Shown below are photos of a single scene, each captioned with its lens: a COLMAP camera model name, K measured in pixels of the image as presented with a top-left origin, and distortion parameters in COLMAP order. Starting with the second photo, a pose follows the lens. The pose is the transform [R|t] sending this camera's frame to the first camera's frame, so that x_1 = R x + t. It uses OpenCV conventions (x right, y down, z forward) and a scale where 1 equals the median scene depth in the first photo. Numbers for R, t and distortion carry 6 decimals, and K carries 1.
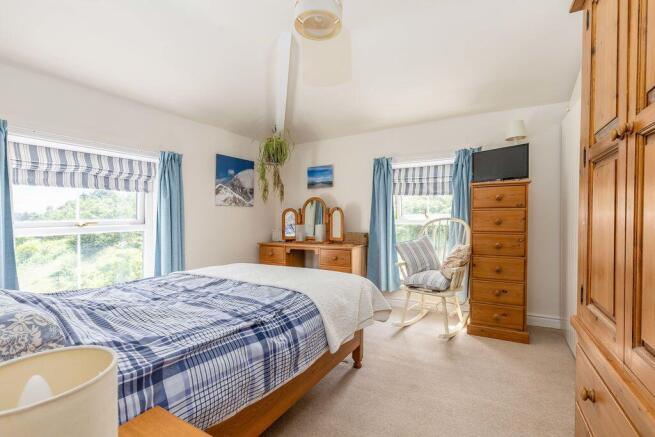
lens RADIAL K [[295.7, 0, 329.3], [0, 295.7, 218.8], [0, 0, 1]] dist [0.000151, -0.000124]
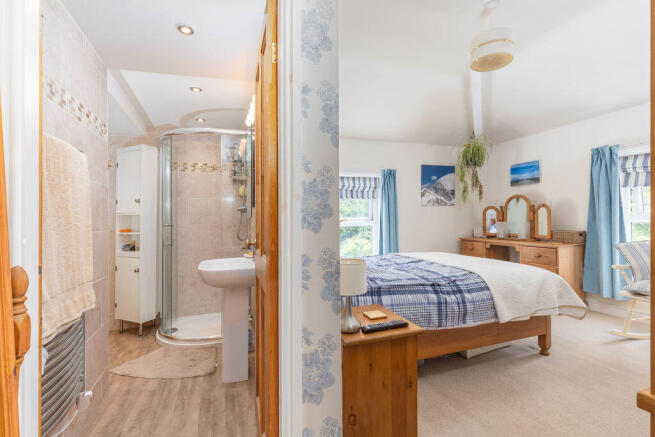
lens RADIAL K [[295.7, 0, 329.3], [0, 295.7, 218.8], [0, 0, 1]] dist [0.000151, -0.000124]
pose [[0.762142, -0.000701, -0.647410, 0.128063], [0.007585, 0.999940, 0.007847, -0.003587], [0.647366, -0.010892, 0.762102, -0.206059]]
